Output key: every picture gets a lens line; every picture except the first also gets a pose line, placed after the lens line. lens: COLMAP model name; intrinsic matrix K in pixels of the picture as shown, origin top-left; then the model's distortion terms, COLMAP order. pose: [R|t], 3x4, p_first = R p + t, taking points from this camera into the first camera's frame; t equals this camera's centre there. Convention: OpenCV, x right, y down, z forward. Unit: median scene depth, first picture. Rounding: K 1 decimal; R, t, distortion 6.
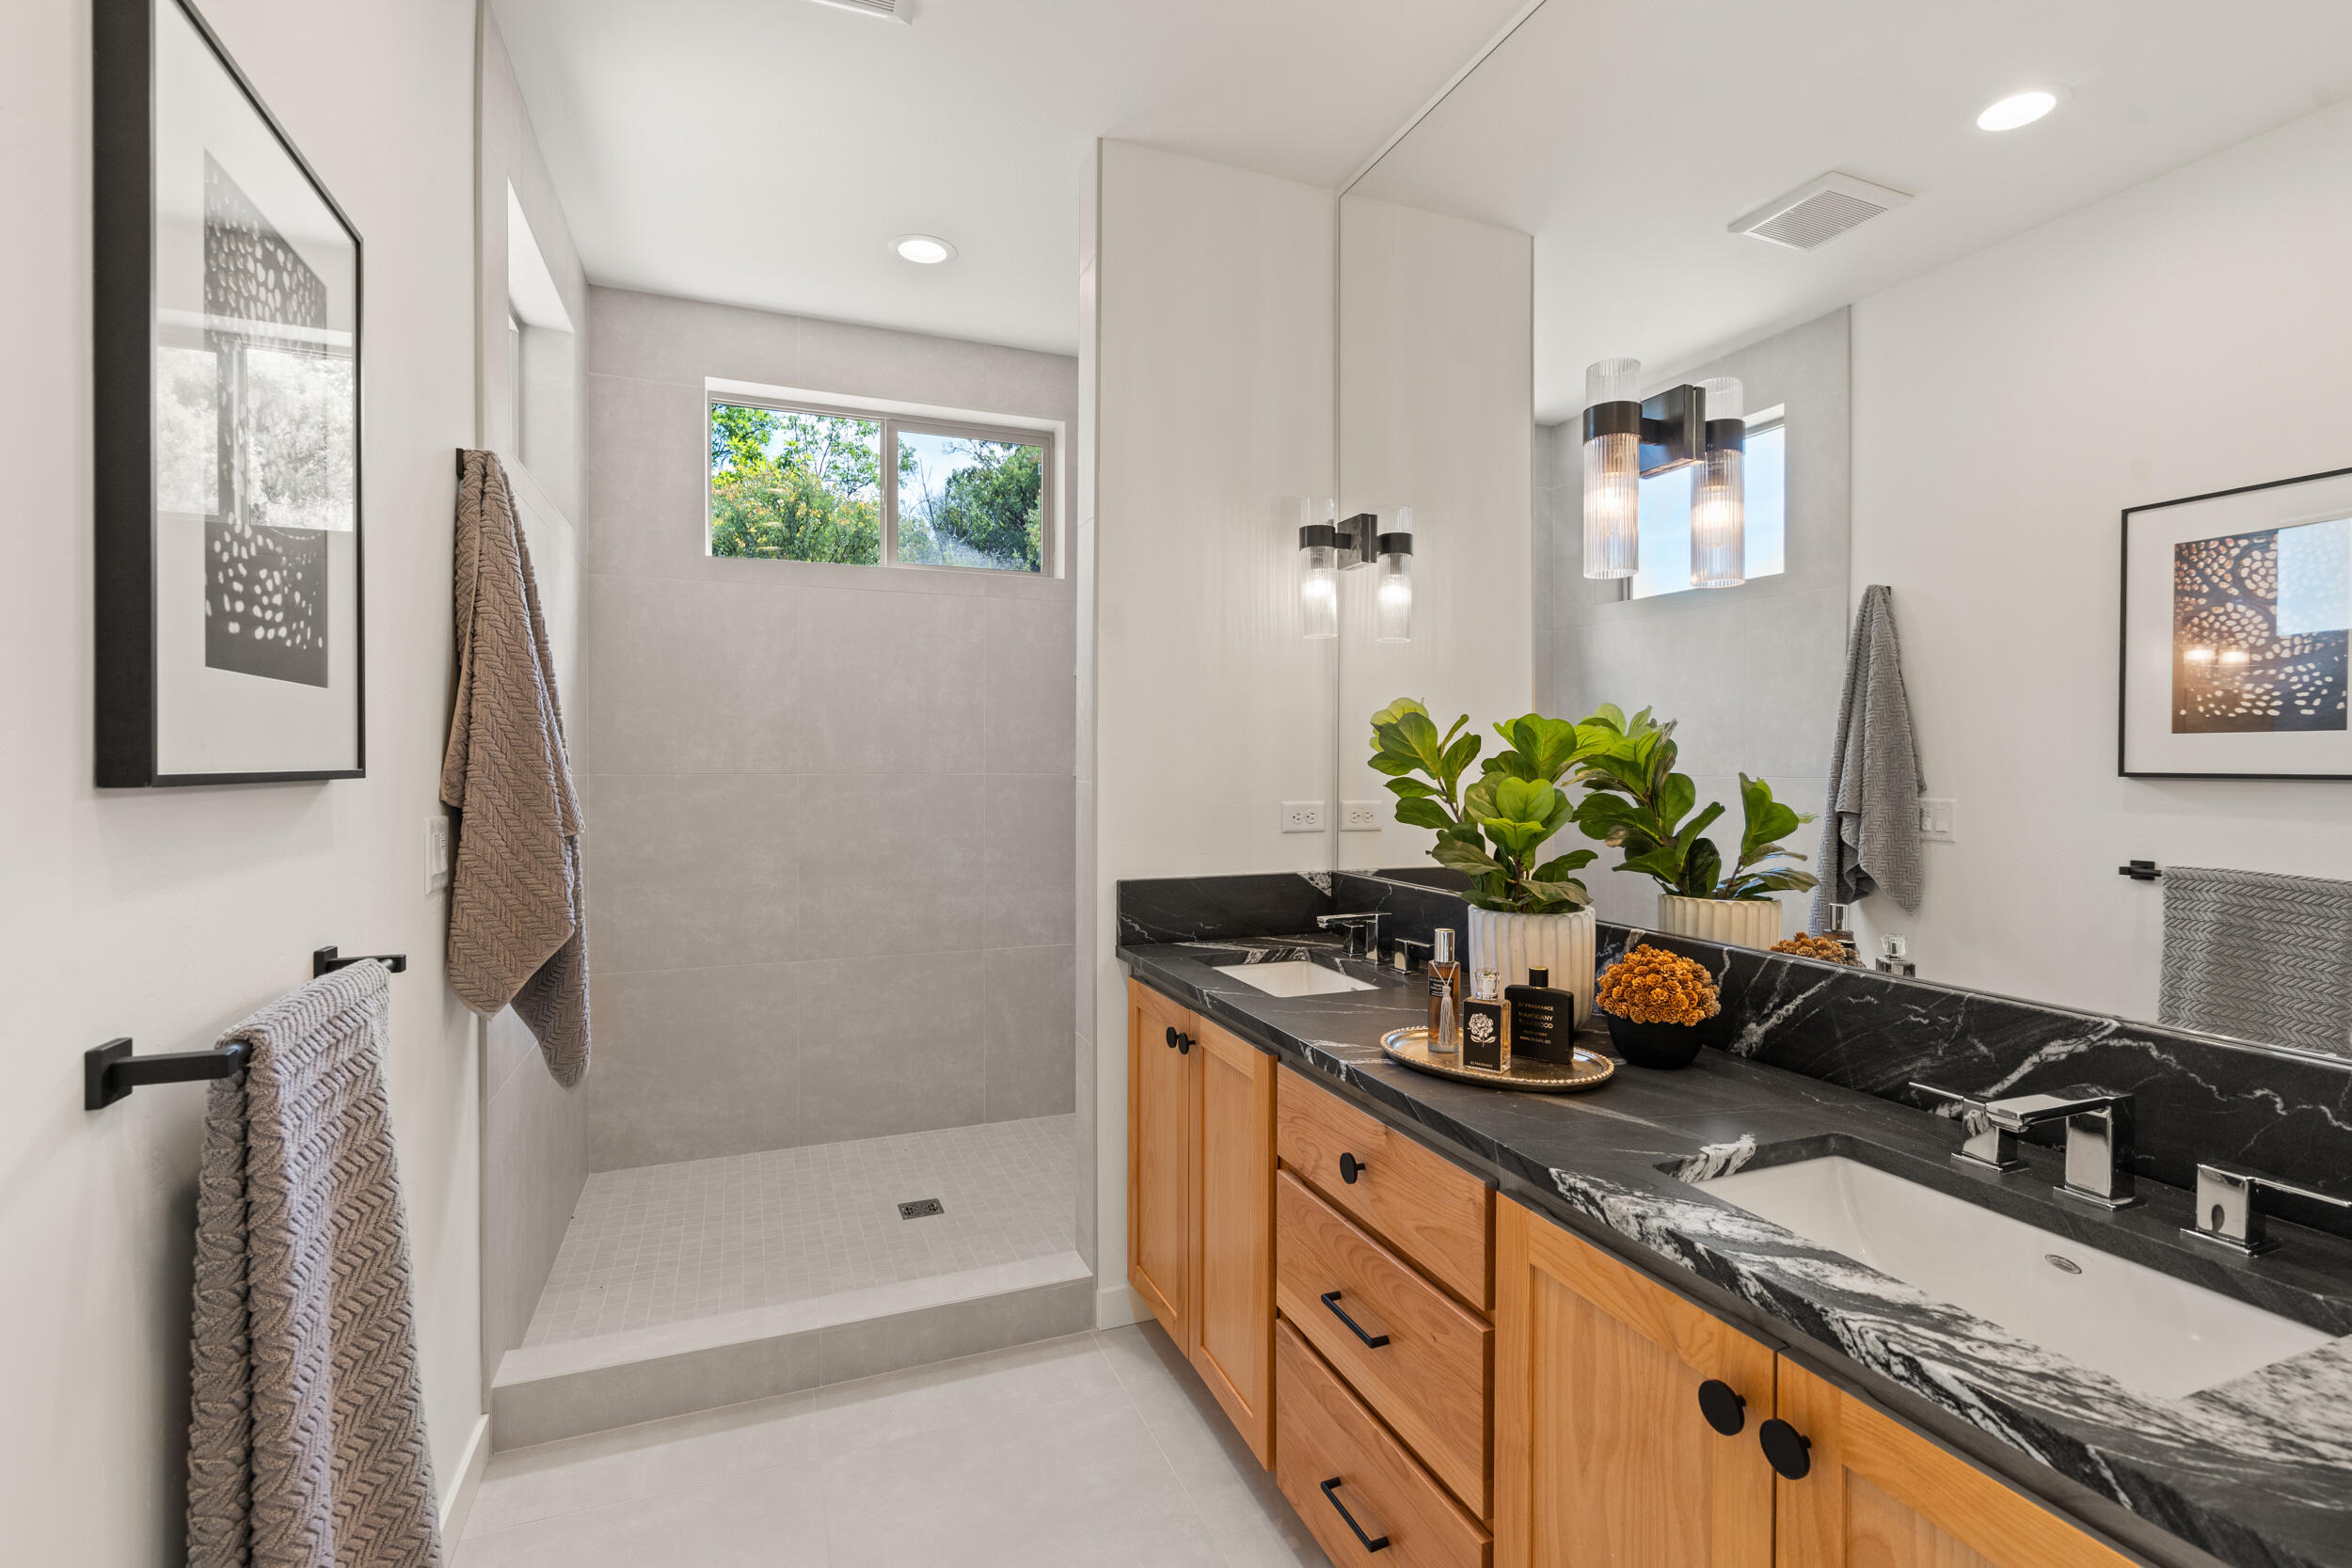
lens RADIAL K [[1060.3, 0, 1178.0], [0, 1060.3, 767.4], [0, 0, 1]] dist [-0.009194, 0.006796]
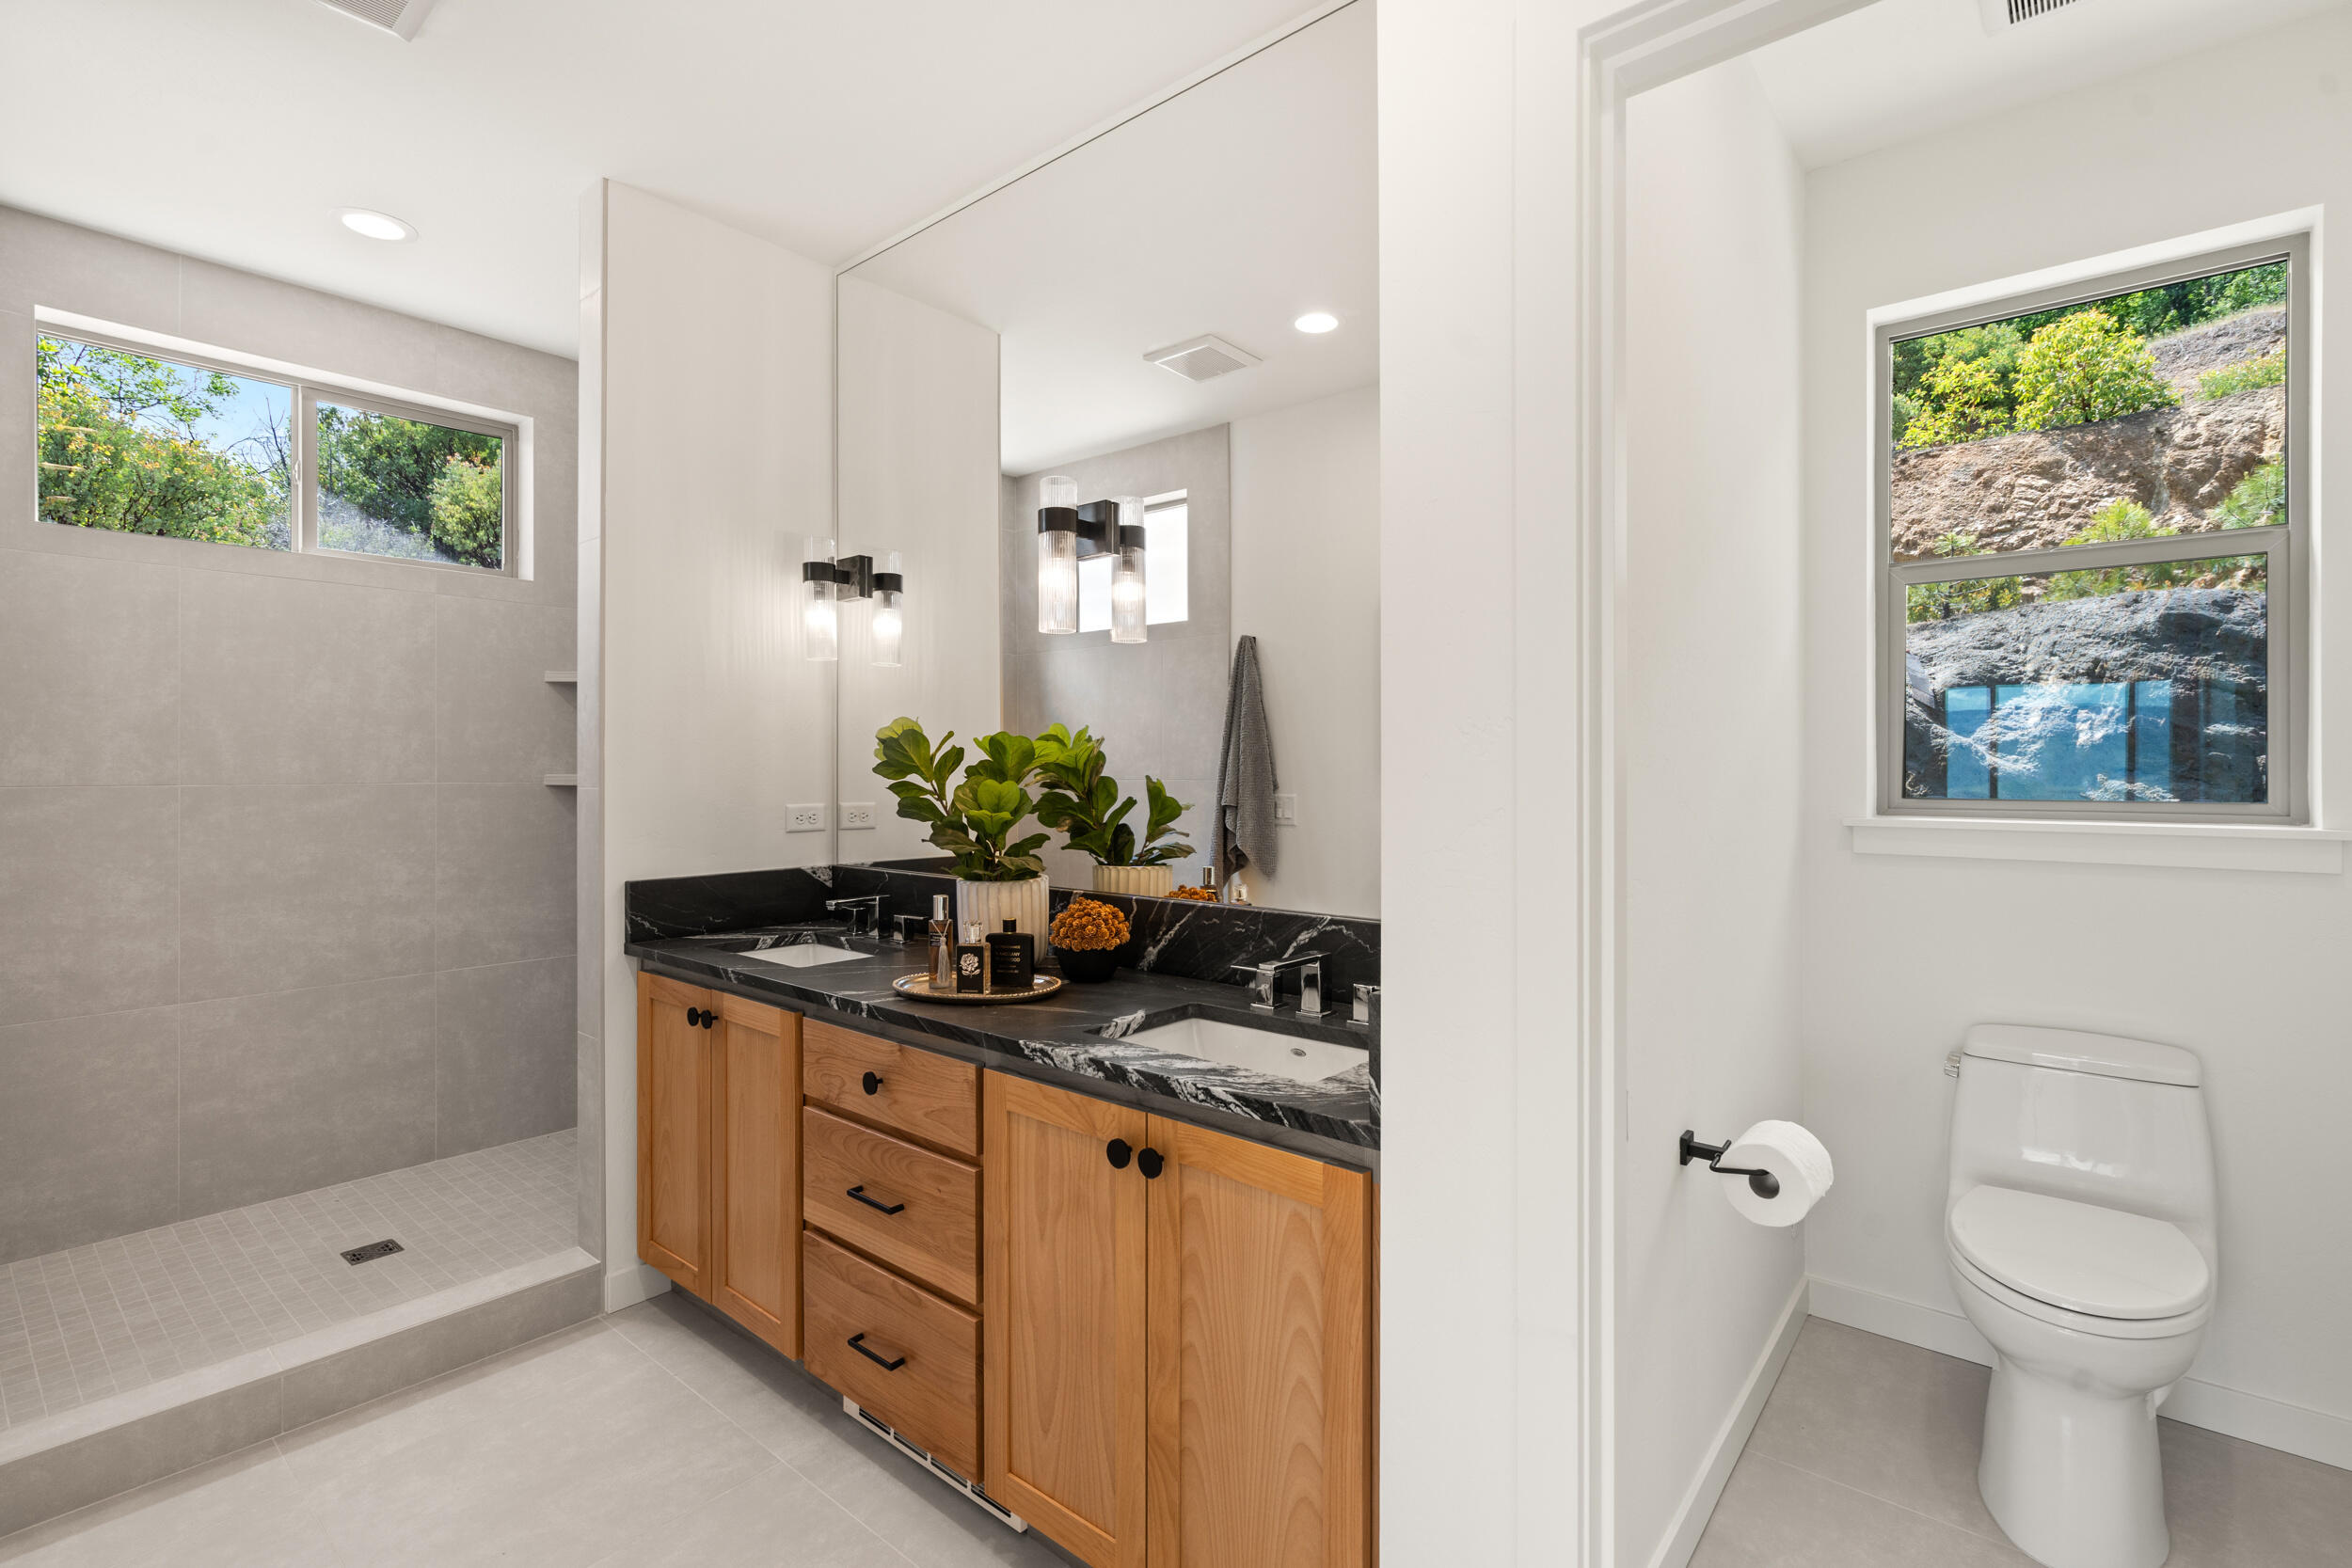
lens RADIAL K [[1060.3, 0, 1178.0], [0, 1060.3, 767.4], [0, 0, 1]] dist [-0.009194, 0.006796]
pose [[0.881119, -0.003370, 0.472883, -0.093543], [0.006647, 0.999964, -0.005260, 0.002145], [-0.472848, 0.007778, 0.881110, -0.253948]]
